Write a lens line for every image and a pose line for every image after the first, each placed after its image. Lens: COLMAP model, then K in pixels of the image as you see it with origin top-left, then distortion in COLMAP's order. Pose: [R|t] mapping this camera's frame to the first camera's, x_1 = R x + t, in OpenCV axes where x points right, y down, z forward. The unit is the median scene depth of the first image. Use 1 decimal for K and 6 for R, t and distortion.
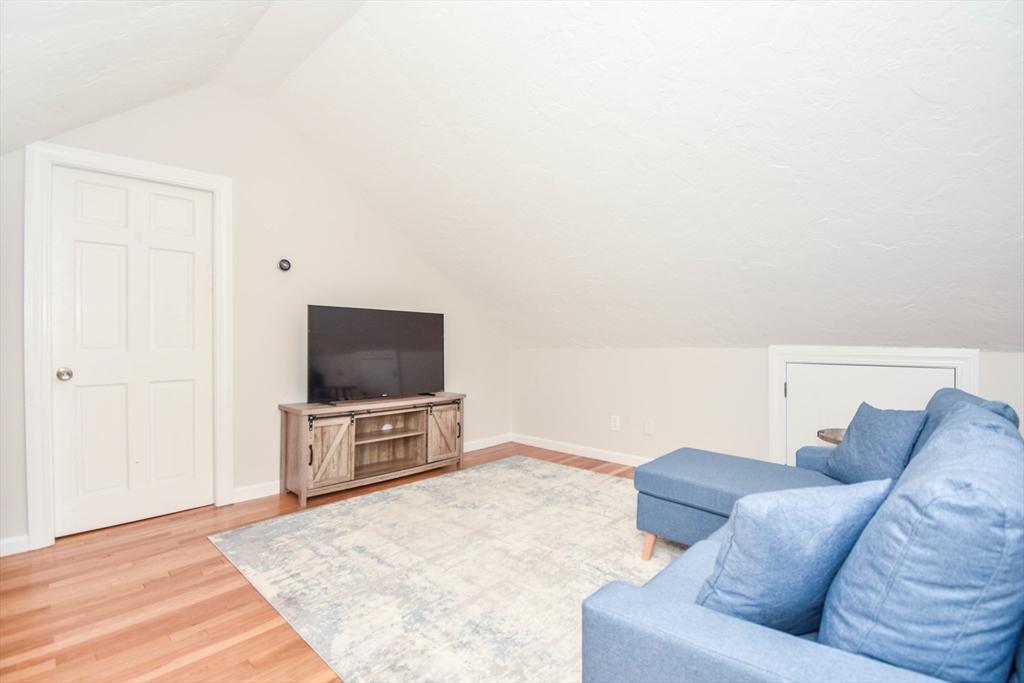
lens RADIAL K [[472.1, 0, 513.6], [0, 472.1, 338.5], [0, 0, 1]] dist [0.023091, -0.027617]
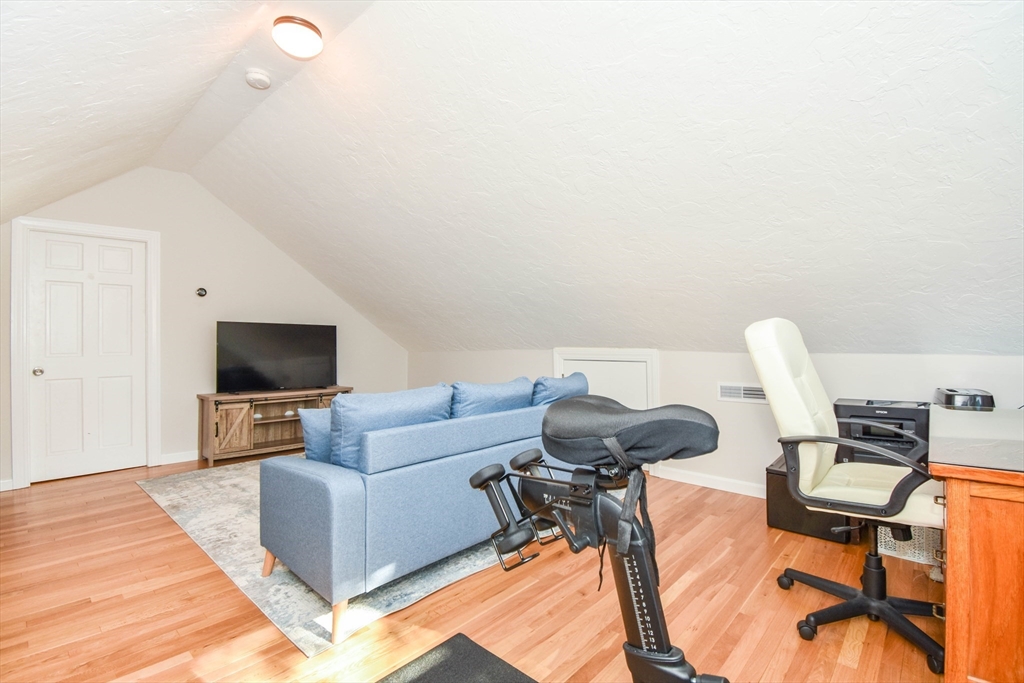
lens RADIAL K [[474.1, 0, 516.6], [0, 474.1, 336.3], [0, 0, 1]] dist [0.018097, -0.023845]
pose [[0.999711, -0.008740, 0.022394, 0.420413], [0.009055, 0.999861, -0.014005, -0.000339], [-0.022268, 0.014204, 0.999651, -0.417358]]
